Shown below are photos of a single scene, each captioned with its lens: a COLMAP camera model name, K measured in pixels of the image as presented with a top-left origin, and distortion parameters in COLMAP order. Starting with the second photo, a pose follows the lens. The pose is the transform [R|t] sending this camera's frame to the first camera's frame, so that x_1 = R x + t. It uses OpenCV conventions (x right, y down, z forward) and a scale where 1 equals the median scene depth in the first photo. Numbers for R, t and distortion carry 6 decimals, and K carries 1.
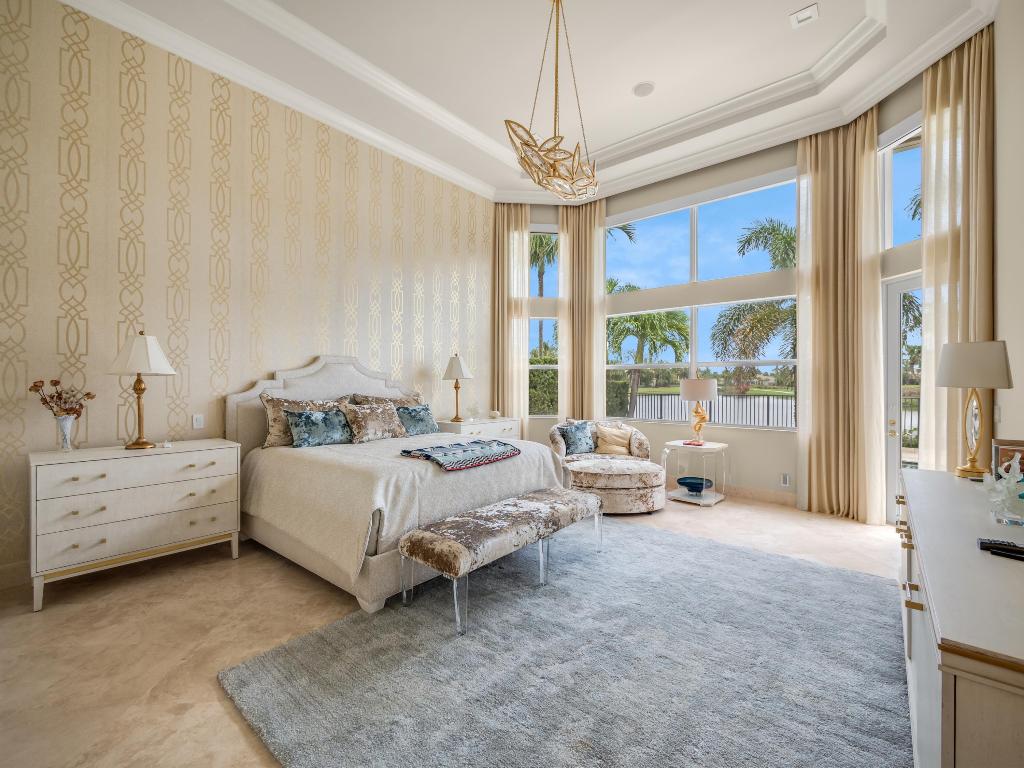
lens RADIAL K [[436.5, 0, 514.3], [0, 436.5, 382.5], [0, 0, 1]] dist [-0.011018, 0.000886]
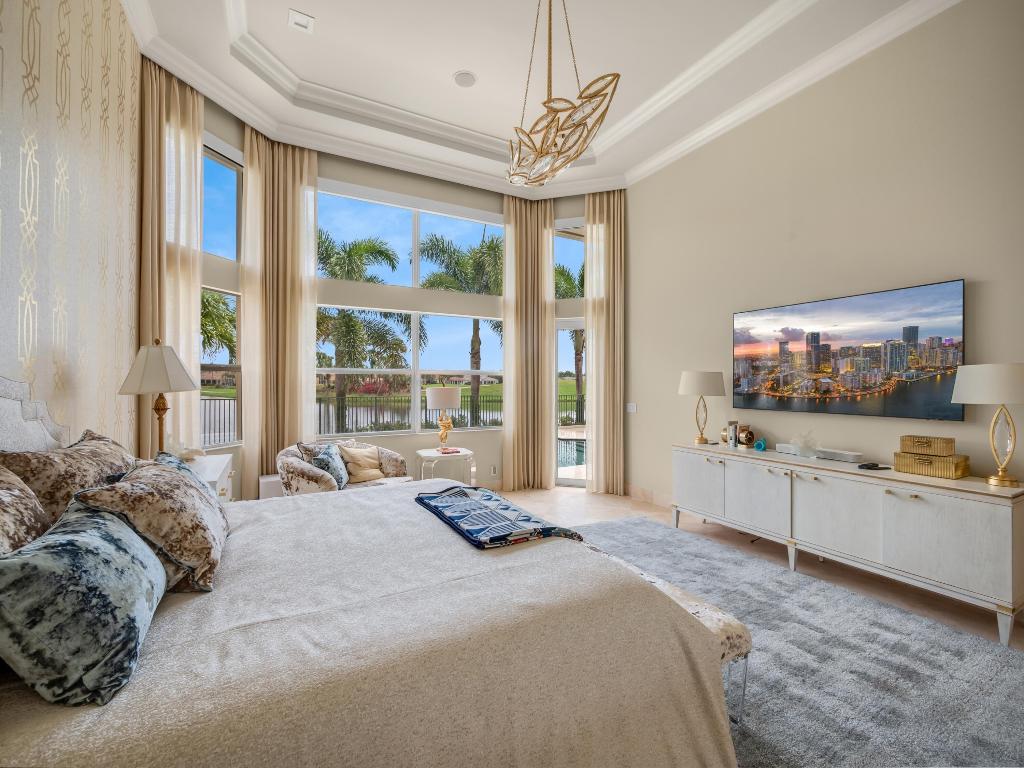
lens RADIAL K [[436.5, 0, 512.3], [0, 436.5, 384.5], [0, 0, 1]] dist [-0.011018, 0.000886]
pose [[0.356667, 0.001060, 0.934231, -0.435323], [0.002668, 0.999994, -0.002154, -0.010834], [-0.934228, 0.003260, 0.356662, 0.460816]]
